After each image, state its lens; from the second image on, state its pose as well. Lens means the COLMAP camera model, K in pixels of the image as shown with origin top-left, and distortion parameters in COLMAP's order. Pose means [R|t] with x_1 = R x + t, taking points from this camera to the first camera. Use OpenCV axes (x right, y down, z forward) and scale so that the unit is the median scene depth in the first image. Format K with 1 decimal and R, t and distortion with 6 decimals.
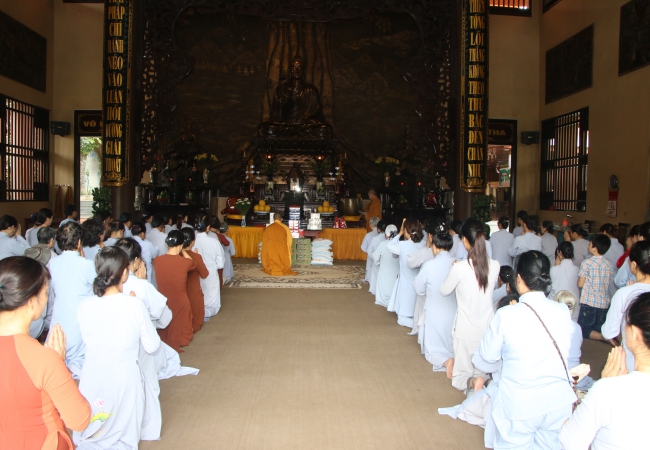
lens RADIAL K [[542.7, 0, 312.9], [0, 542.7, 223.8], [0, 0, 1]] dist [-0.165731, 0.162180]
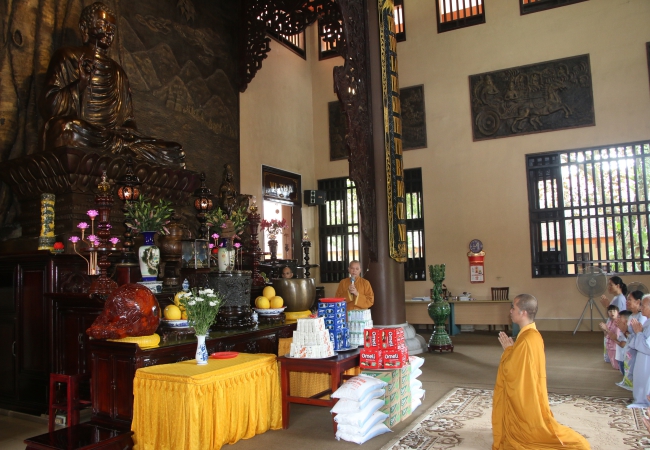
lens RADIAL K [[542.7, 0, 312.9], [0, 542.7, 223.8], [0, 0, 1]] dist [-0.165731, 0.162180]
pose [[0.510077, 0.041079, 0.859147, -0.331450], [0.078614, 0.992452, -0.094126, -0.040727], [-0.856529, 0.115553, 0.502997, 0.573783]]
